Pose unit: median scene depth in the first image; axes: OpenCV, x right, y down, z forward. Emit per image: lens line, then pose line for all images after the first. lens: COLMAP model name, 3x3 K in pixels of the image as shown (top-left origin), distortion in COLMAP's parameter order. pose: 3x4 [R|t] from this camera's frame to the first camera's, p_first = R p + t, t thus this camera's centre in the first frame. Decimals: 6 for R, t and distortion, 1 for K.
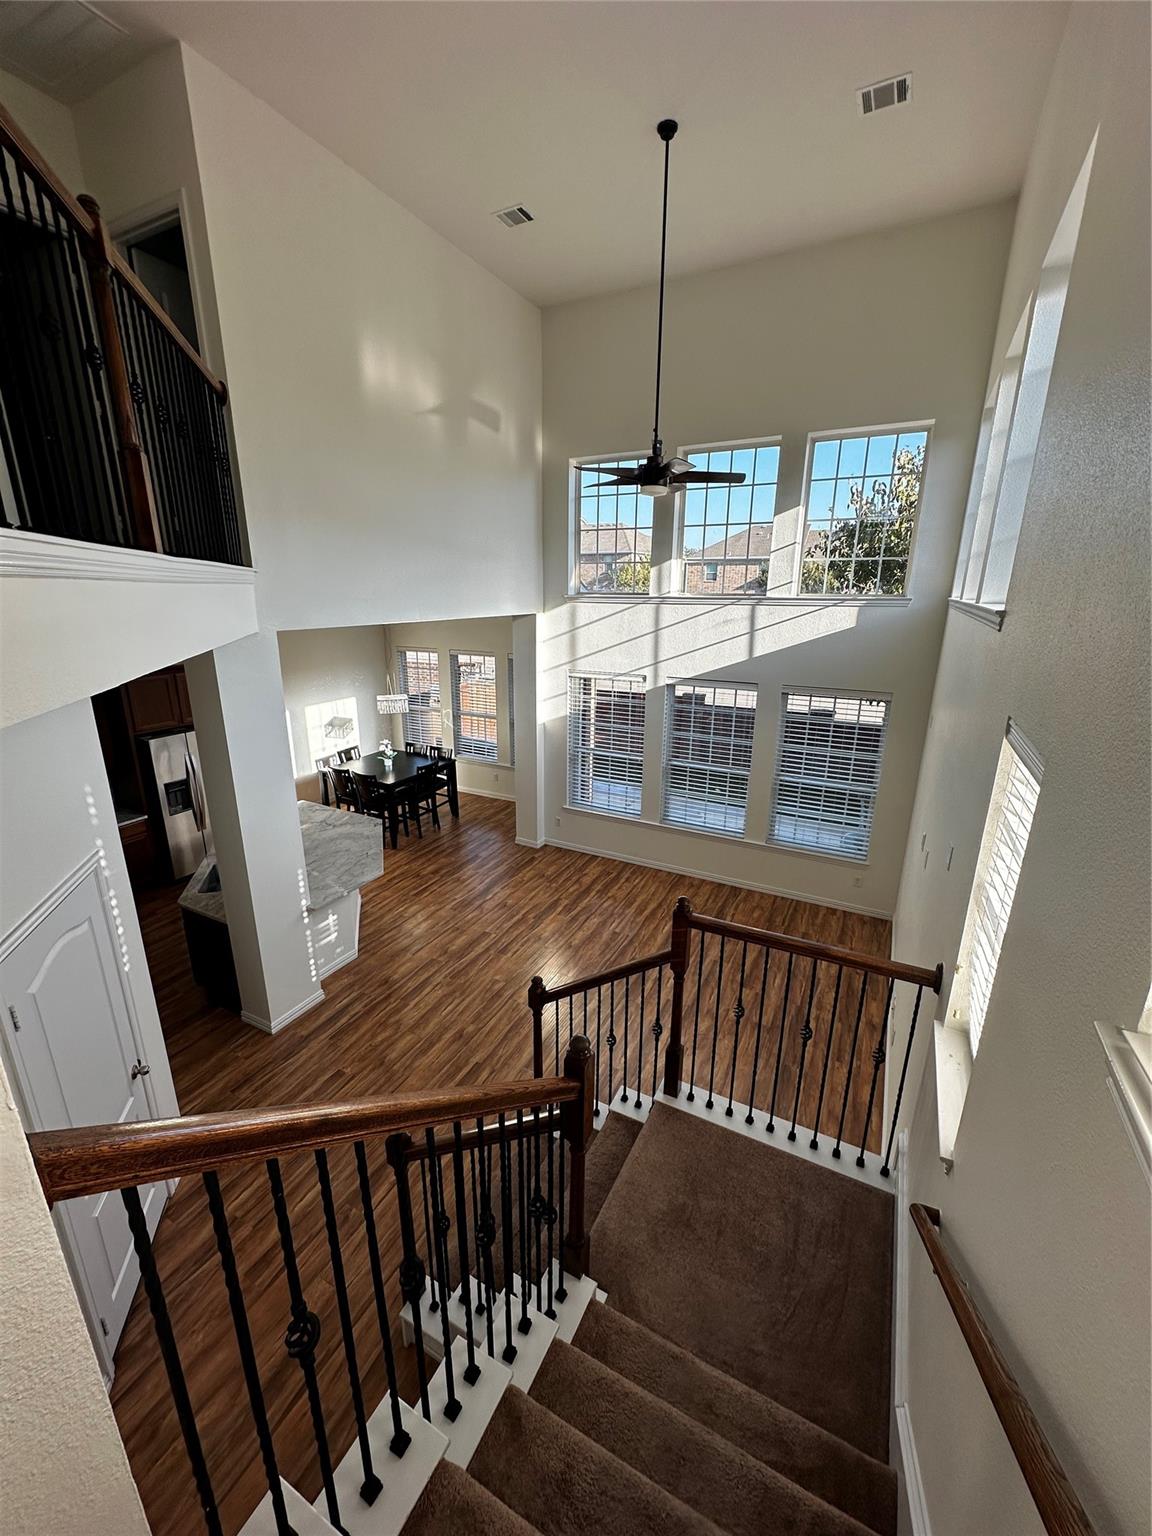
lens RADIAL K [[611.2, 0, 580.5], [0, 611.2, 761.2], [0, 0, 1]] dist [-0.003953, 0.001379]
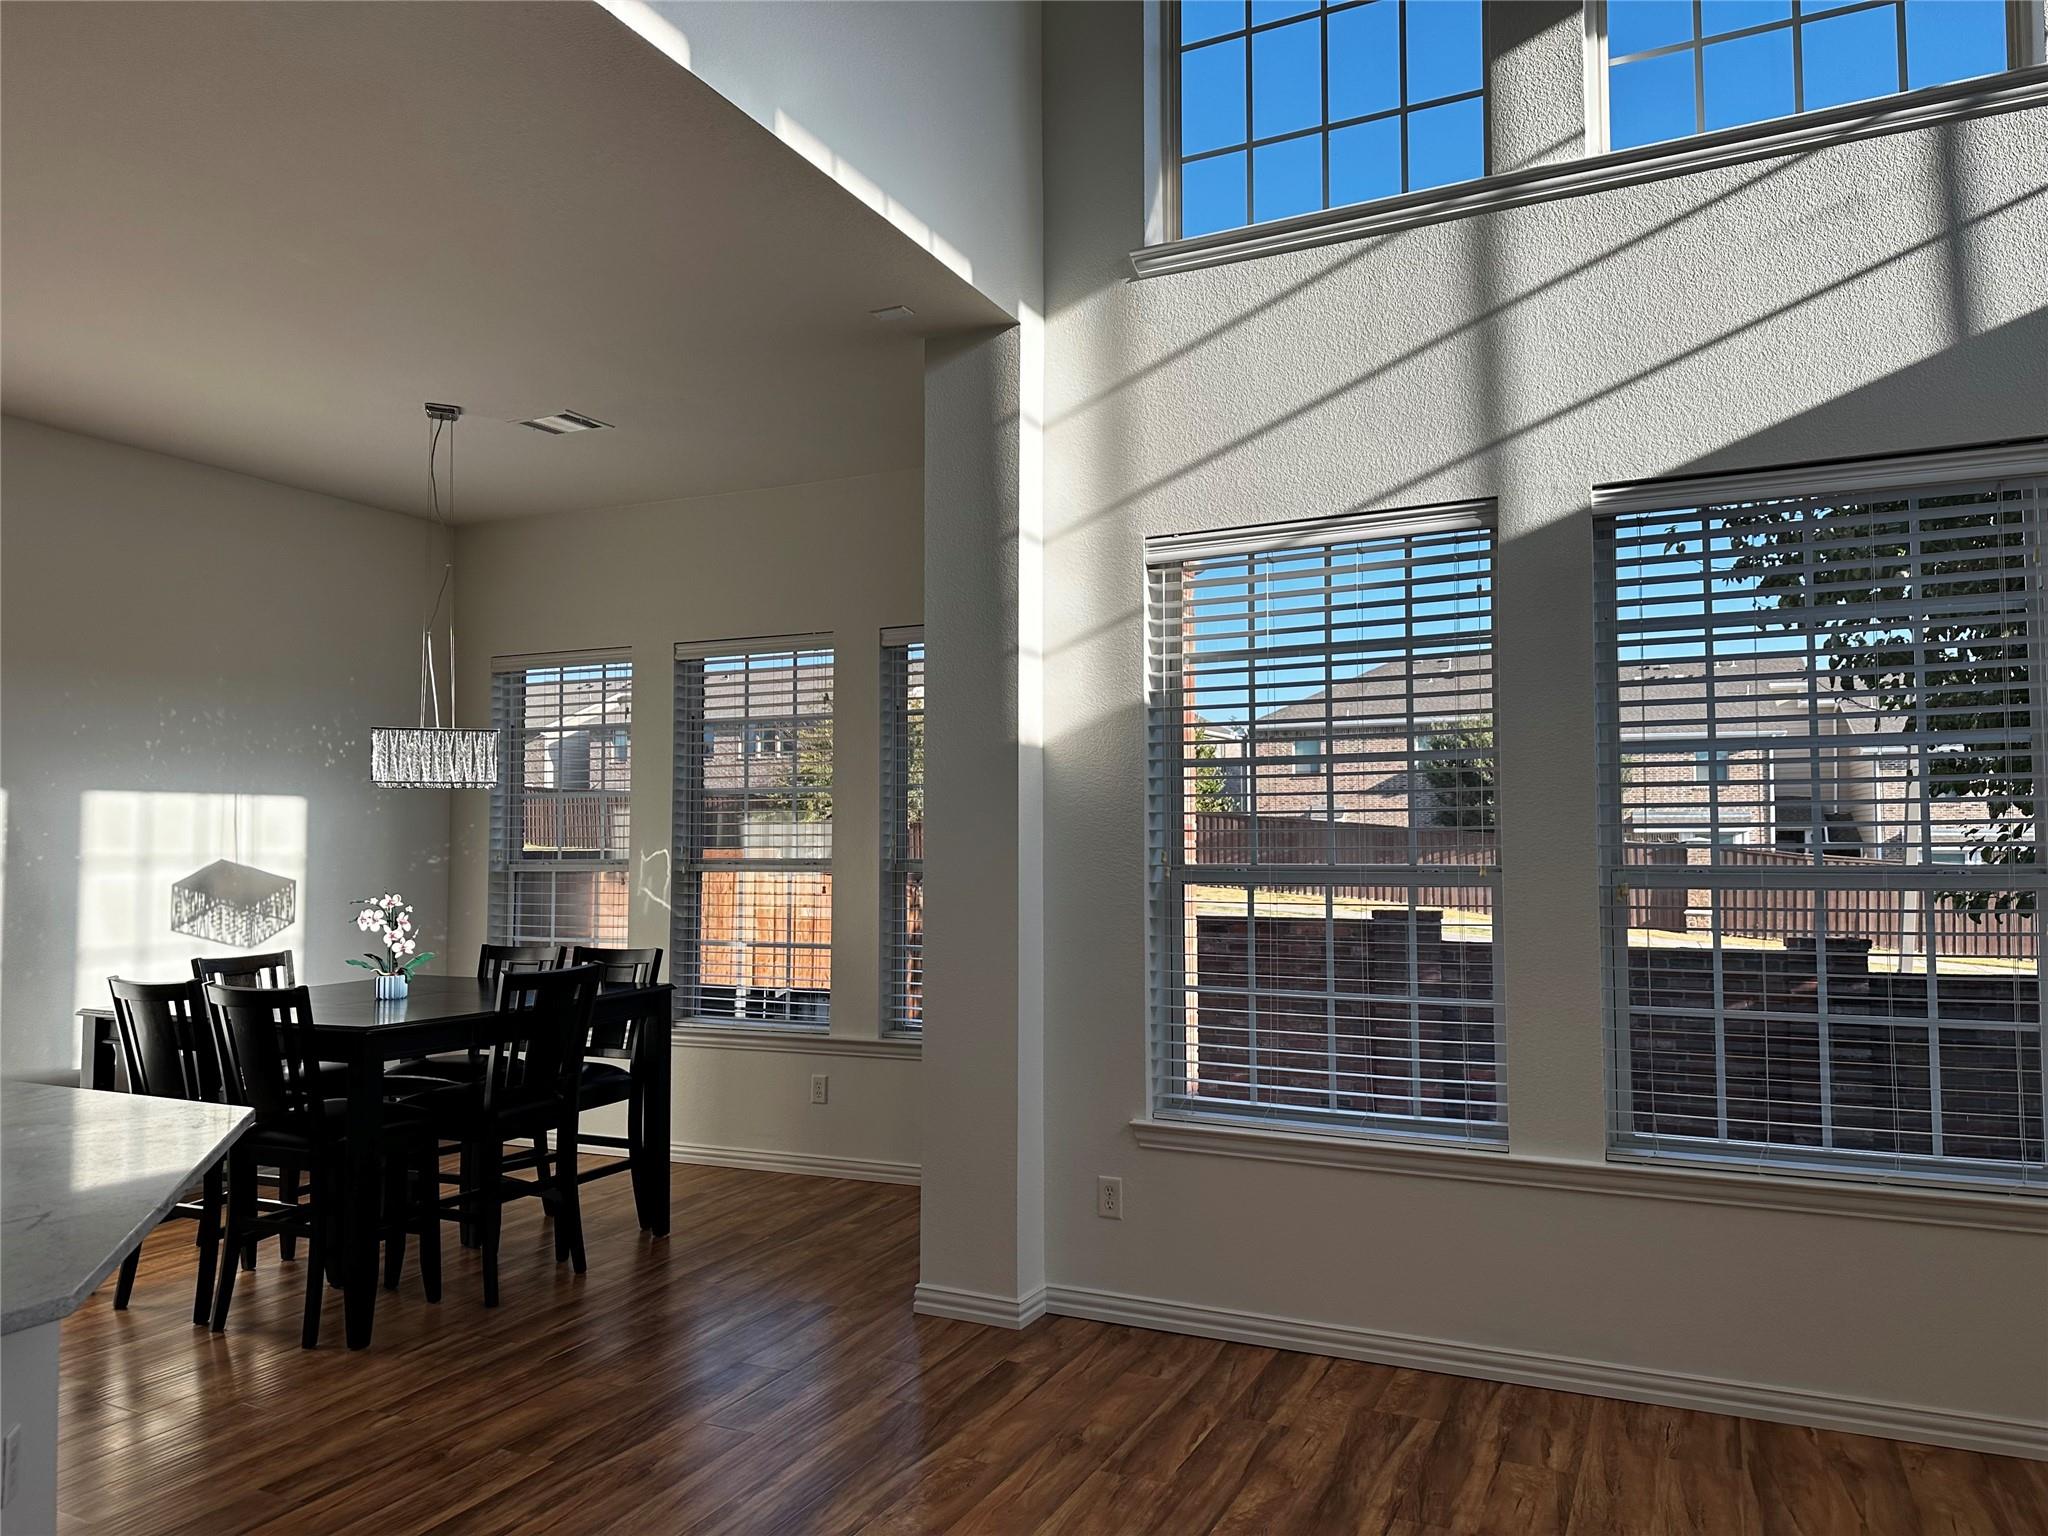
lens RADIAL K [[1416.4, 0, 1027.5], [0, 1416.4, 780.8], [0, 0, 1]] dist [0.061116, -0.064379]
pose [[0.999321, -0.007539, 0.036073, -0.114119], [0.019069, 0.943403, -0.331101, 0.171294], [-0.031535, 0.331564, 0.942906, 0.604683]]
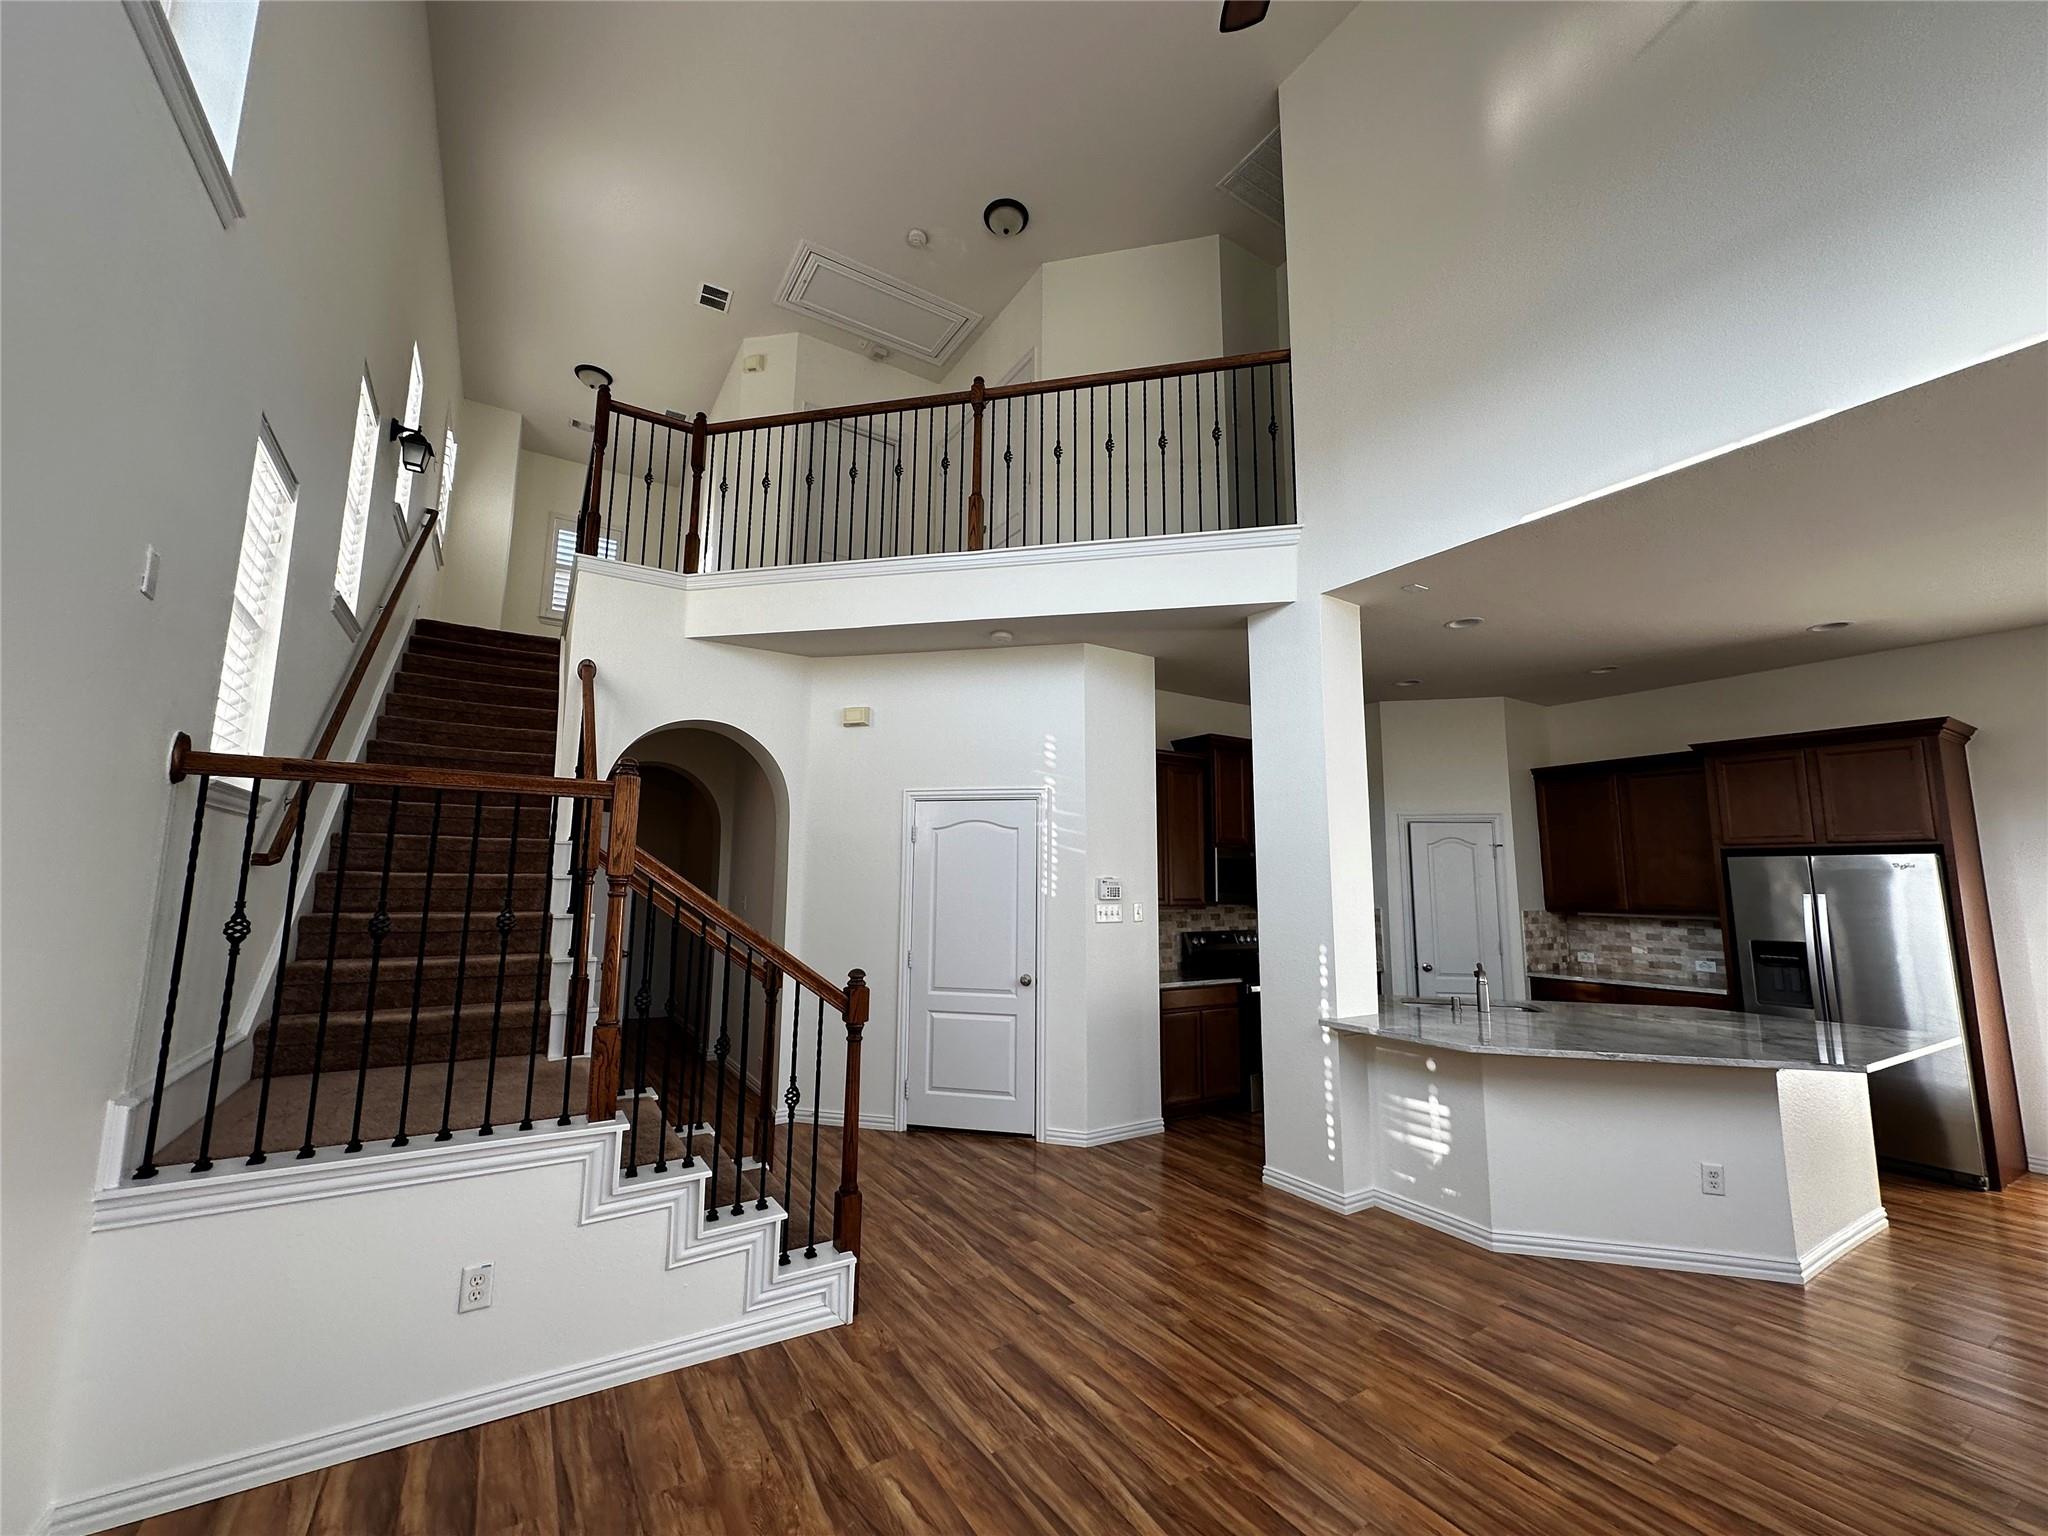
lens RADIAL K [[815.0, 0, 1027.9], [0, 815.0, 779.5], [0, 0, 1]] dist [-0.003953, 0.001379]
pose [[-0.497559, -0.126173, -0.858205, 0.353066], [-0.266940, 0.963624, 0.013092, 0.065535], [0.825335, 0.235603, -0.513141, 0.909587]]
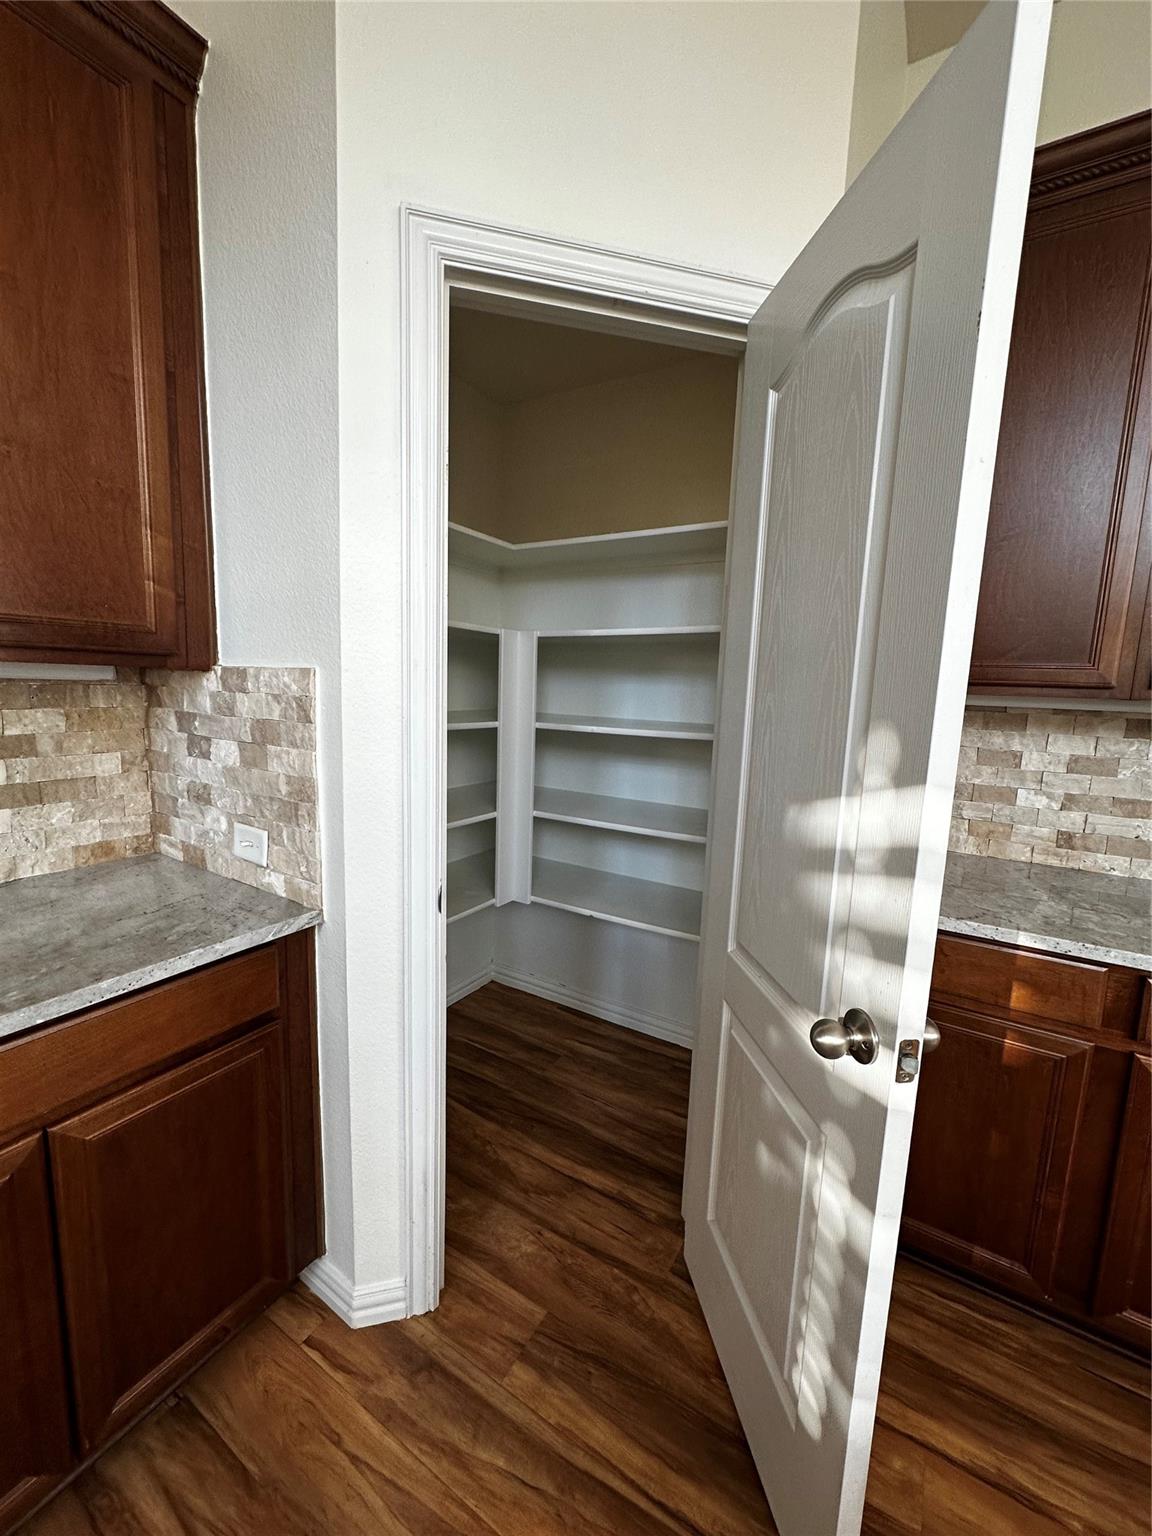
lens RADIAL K [[611.2, 0, 575.2], [0, 611.2, 764.9], [0, 0, 1]] dist [-0.003953, 0.001379]
pose [[-0.061287, 0.119997, -0.990881, -0.655689], [-0.322691, 0.937052, 0.133436, 0.097100], [0.944518, 0.327926, -0.018707, 0.869706]]
